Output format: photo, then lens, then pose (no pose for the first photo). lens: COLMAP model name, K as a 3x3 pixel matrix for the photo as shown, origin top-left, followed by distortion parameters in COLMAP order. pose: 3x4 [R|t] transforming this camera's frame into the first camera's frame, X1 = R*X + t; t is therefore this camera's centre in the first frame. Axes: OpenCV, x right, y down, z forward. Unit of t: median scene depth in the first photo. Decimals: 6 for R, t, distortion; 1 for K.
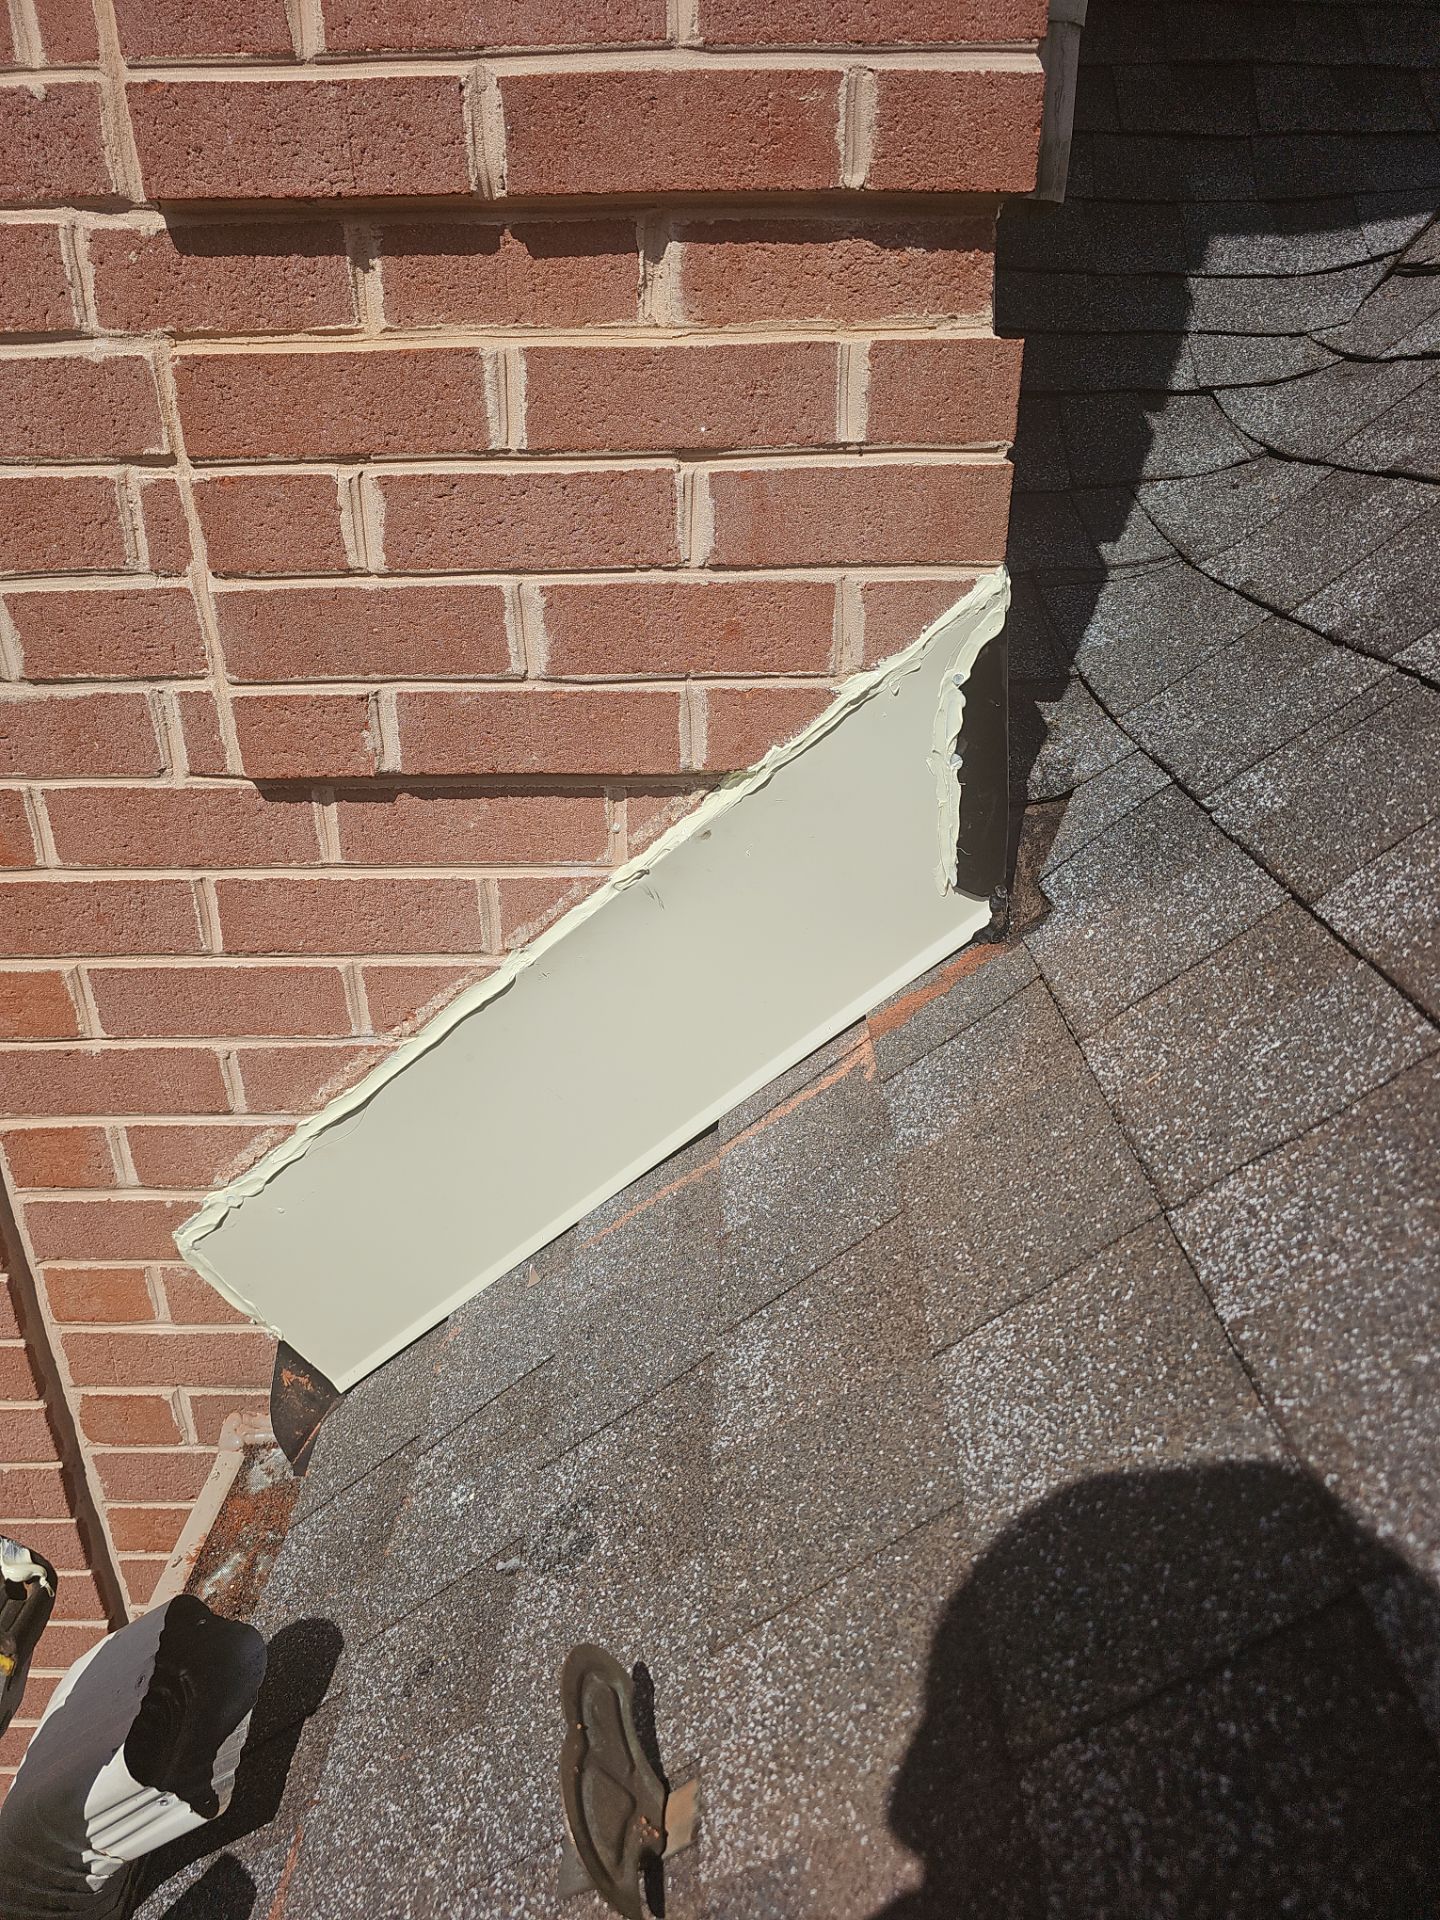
lens RADIAL K [[1298.2, 0, 711.4], [0, 1298.2, 958.3], [0, 0, 1]] dist [0.025359, -0.003107]
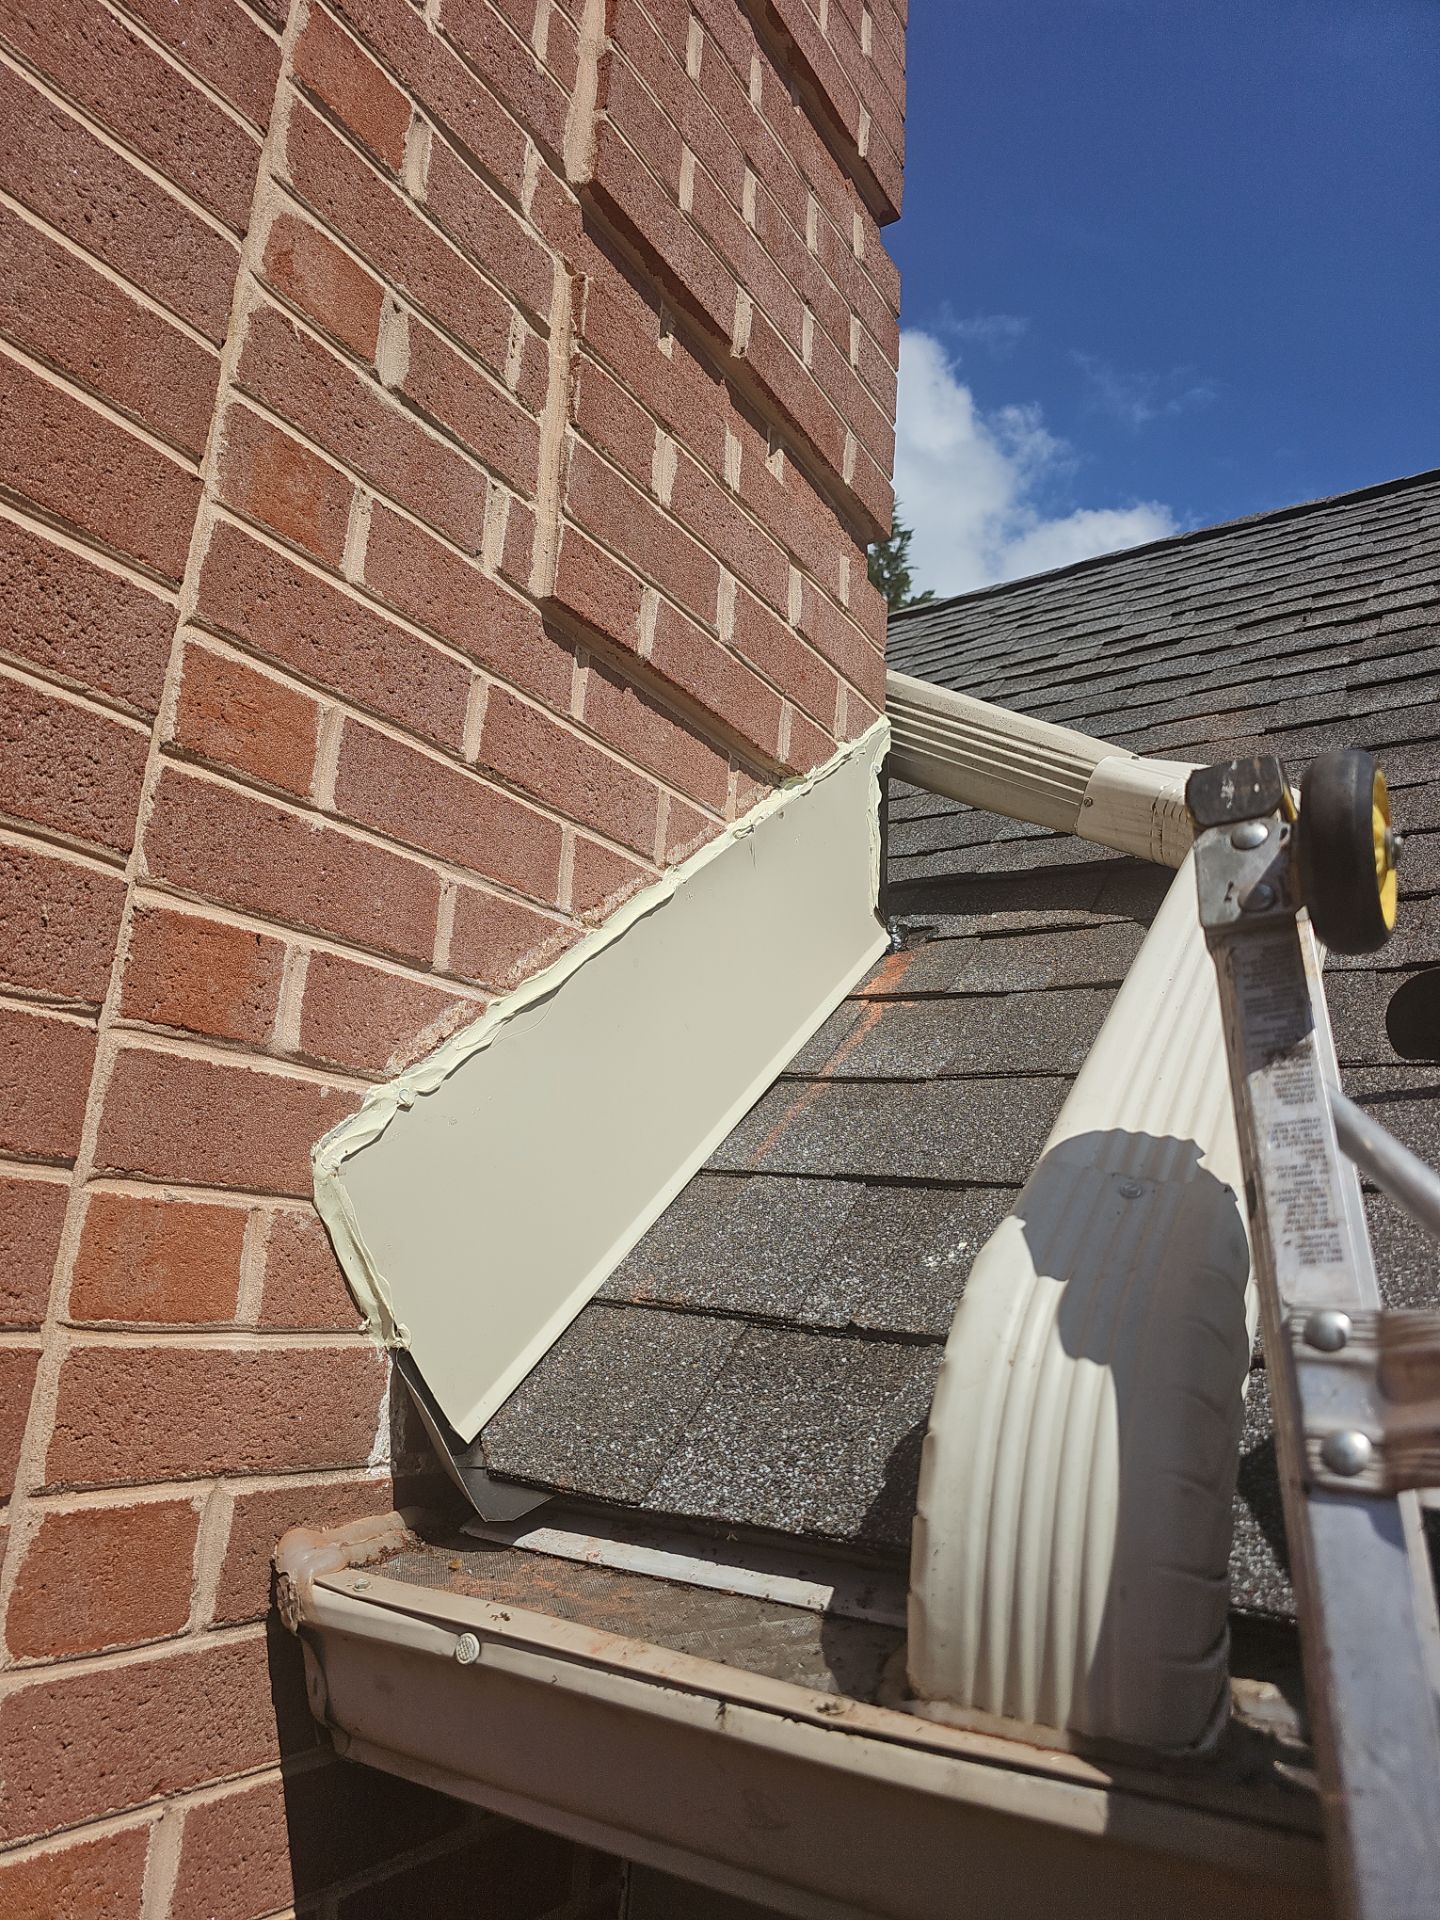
lens RADIAL K [[1245.4, 0, 720.1], [0, 1245.4, 963.5], [0, 0, 1]] dist [0.020085, -0.018720]
pose [[0.533499, 0.252758, 0.807151, -0.897698], [0.284145, 0.845280, -0.452508, 0.511615], [-0.796643, 0.470761, 0.379136, 0.611176]]
